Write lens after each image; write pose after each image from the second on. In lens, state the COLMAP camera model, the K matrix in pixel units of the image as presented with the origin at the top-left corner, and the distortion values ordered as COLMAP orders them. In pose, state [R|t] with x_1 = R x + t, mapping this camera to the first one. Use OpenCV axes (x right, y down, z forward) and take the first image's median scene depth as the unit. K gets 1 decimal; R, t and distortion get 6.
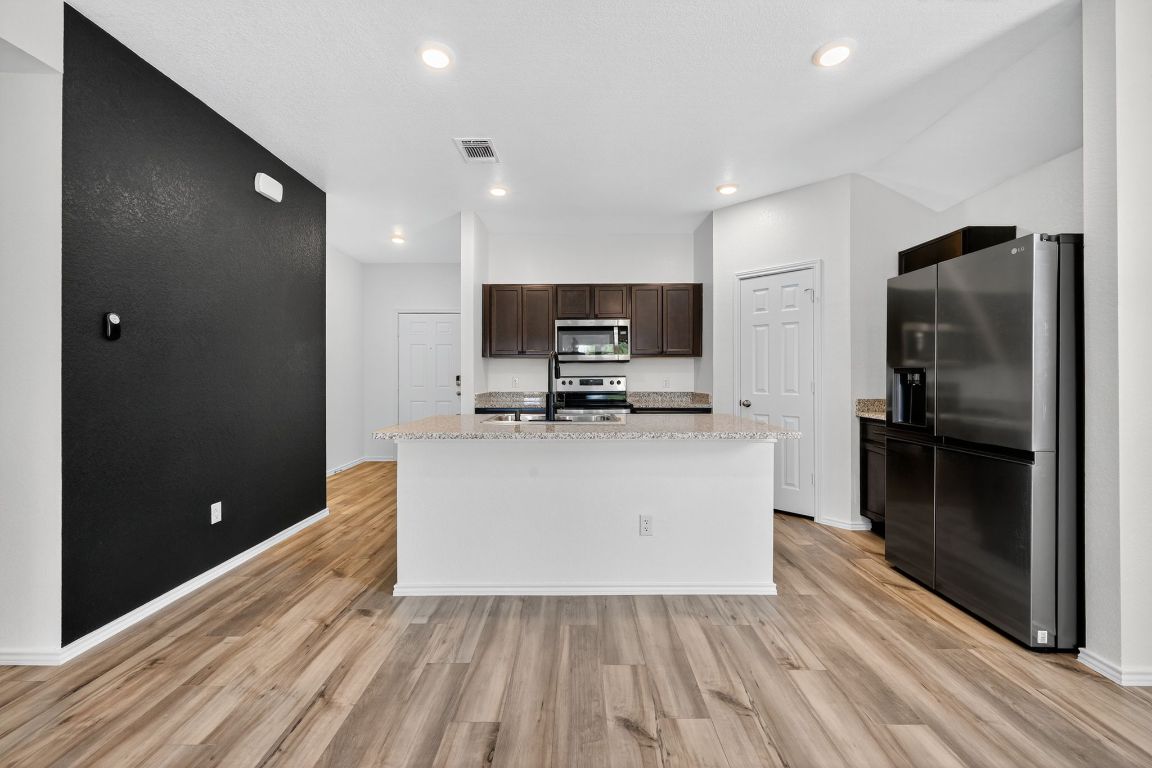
lens RADIAL K [[460.5, 0, 576.3], [0, 460.5, 376.6], [0, 0, 1]] dist [-0.000751, 0.000084]
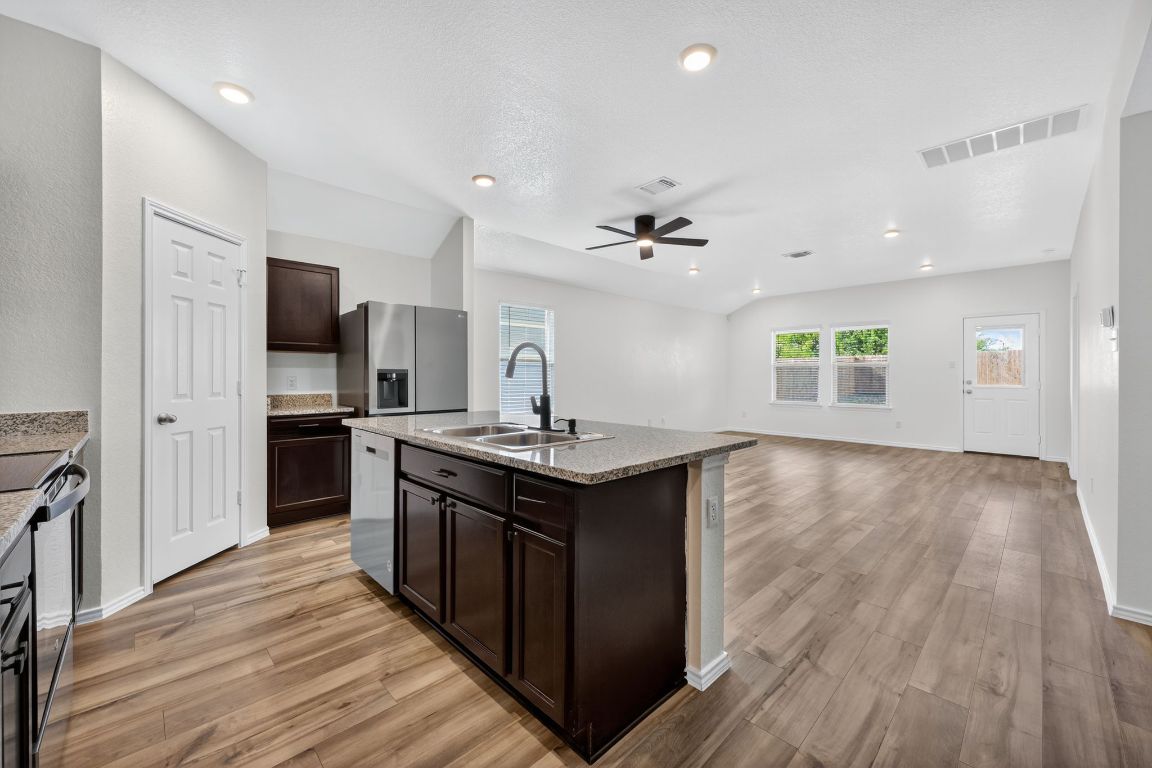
lens RADIAL K [[460.5, 0, 576.3], [0, 460.5, 376.6], [0, 0, 1]] dist [-0.000751, 0.000084]
pose [[-0.706486, -0.001284, 0.707726, -0.368971], [0.000523, 0.999997, 0.002337, 0.000567], [-0.707727, 0.002021, -0.706483, 0.836784]]
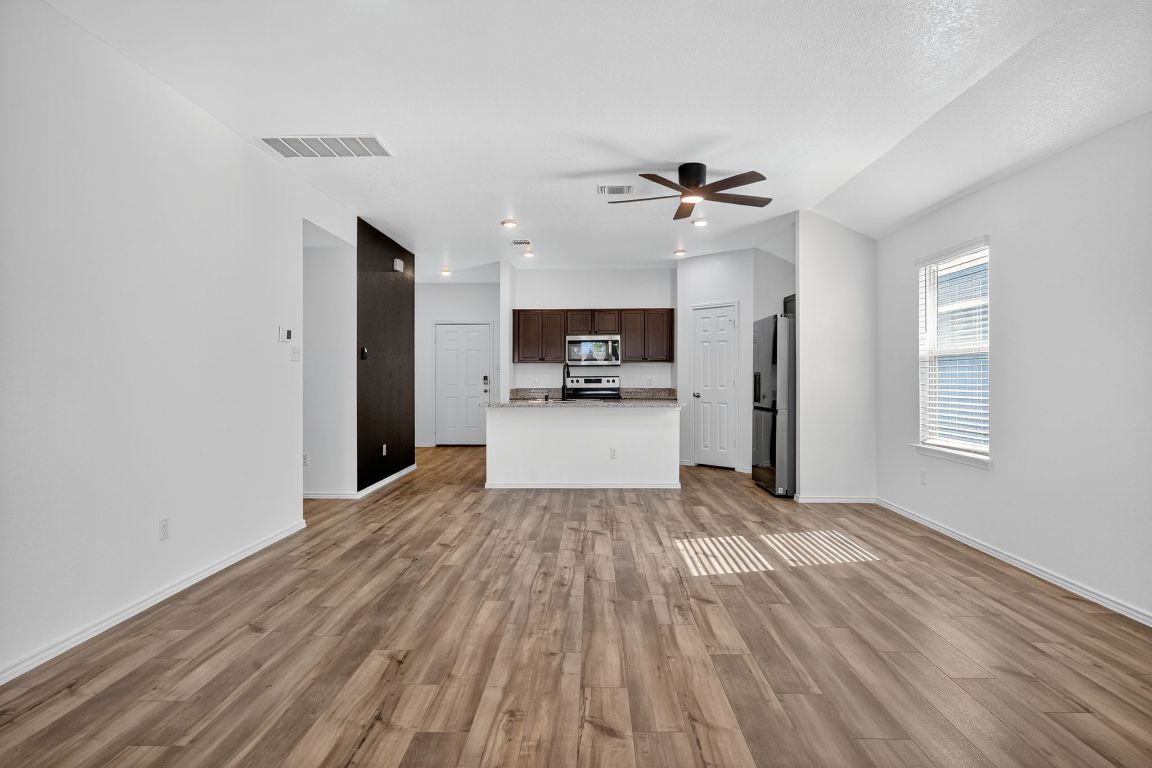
lens RADIAL K [[460.5, 0, 576.3], [0, 460.5, 376.6], [0, 0, 1]] dist [-0.000751, 0.000084]
pose [[0.999802, 0.000979, -0.019882, 0.012753], [-0.000982, 1.000000, -0.000111, 0.000000], [0.019882, 0.000131, 0.999802, -0.391621]]
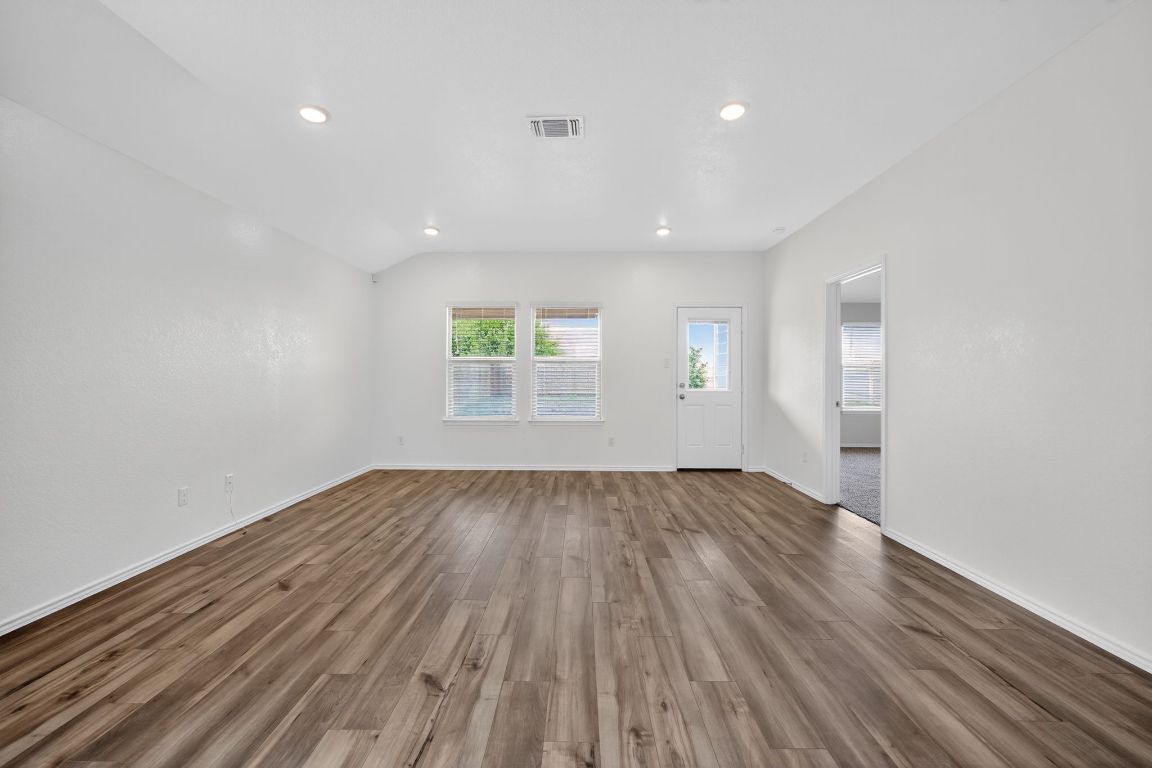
lens RADIAL K [[458.5, 0, 572.0], [0, 458.5, 380.9], [0, 0, 1]] dist [0.001206, 0.000085]
pose [[-0.999992, -0.002233, 0.003262, 0.024336], [-0.002205, 0.999960, 0.008697, 0.000104], [-0.003282, 0.008690, -0.999957, 0.201793]]
